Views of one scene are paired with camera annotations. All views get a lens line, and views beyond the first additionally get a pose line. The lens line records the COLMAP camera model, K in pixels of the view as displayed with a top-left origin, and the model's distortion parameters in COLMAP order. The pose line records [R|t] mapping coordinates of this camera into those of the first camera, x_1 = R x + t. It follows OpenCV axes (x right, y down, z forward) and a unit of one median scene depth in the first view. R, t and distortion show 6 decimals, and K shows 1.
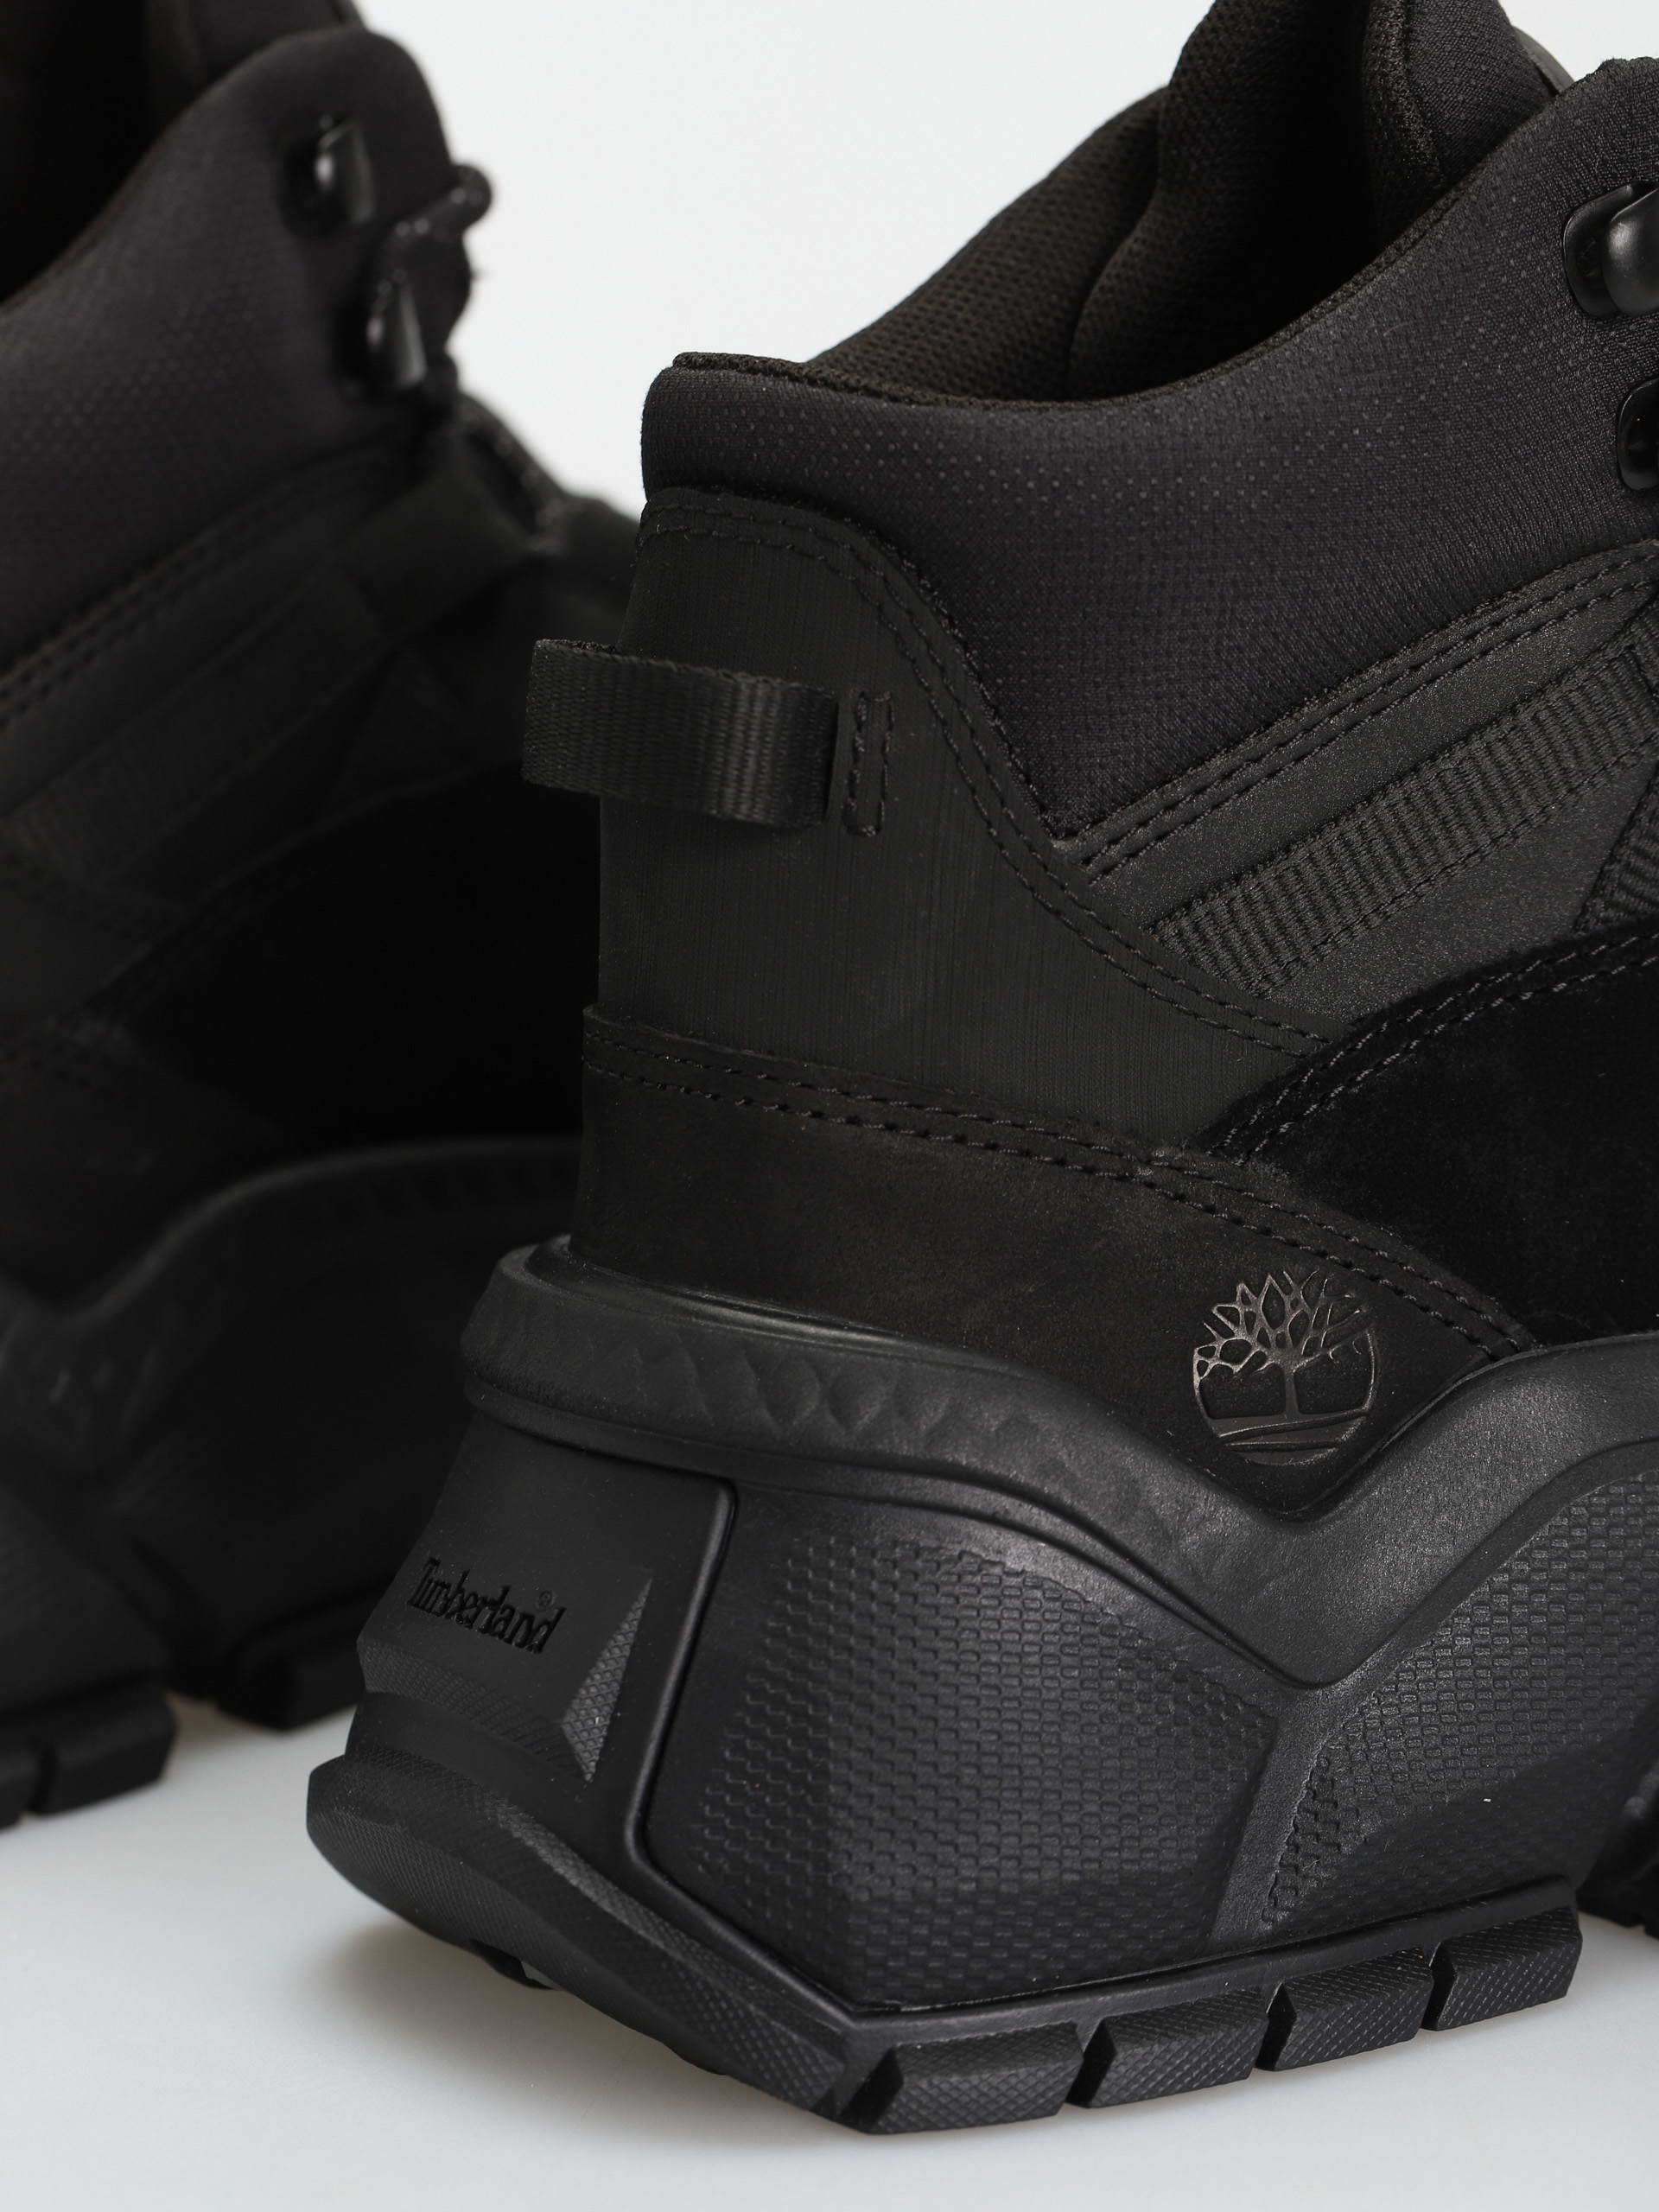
lens RADIAL K [[6764.7, 0, 950.9], [0, 6764.7, 994.8], [0, 0, 1]] dist [0.324996, 0.000000]
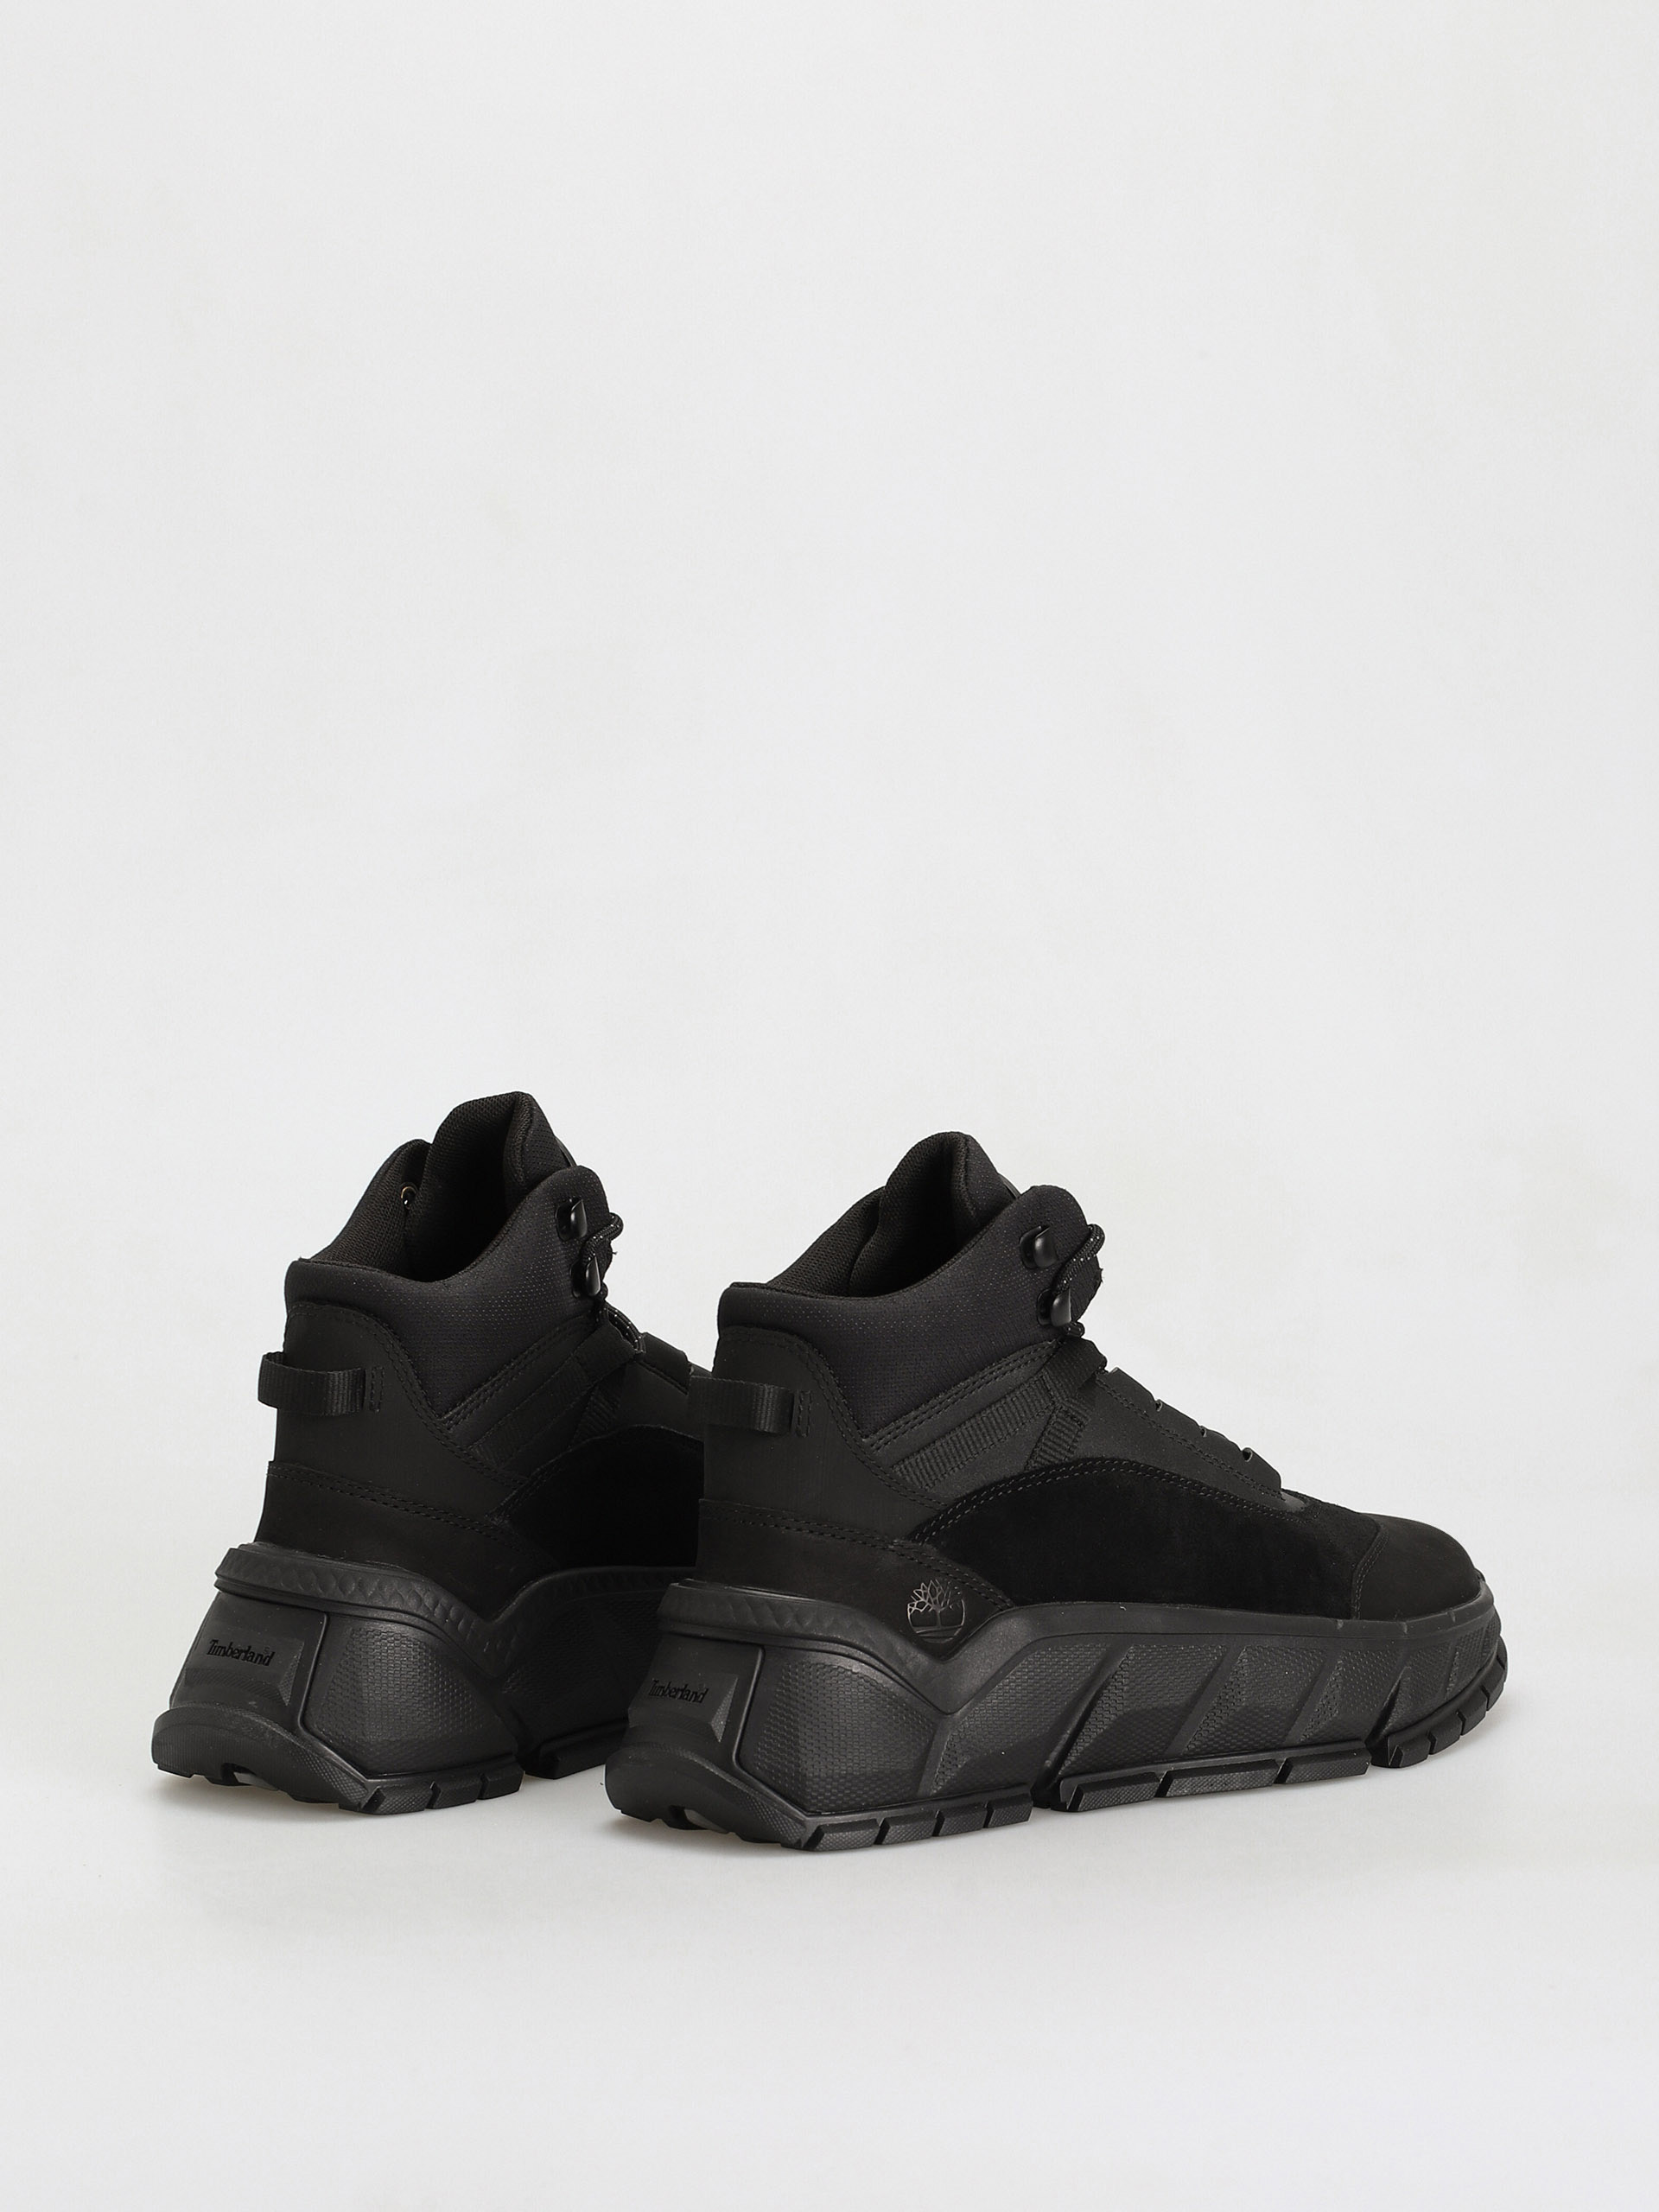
lens RADIAL K [[6764.7, 0, 830.2], [0, 6764.7, 1106.1], [0, 0, 1]] dist [0.324996, 0.000000]
pose [[0.993828, -0.002500, 0.110902, -0.338061], [0.014984, 0.993609, -0.111880, 0.170410], [-0.109914, 0.112852, 0.987514, -2.048757]]
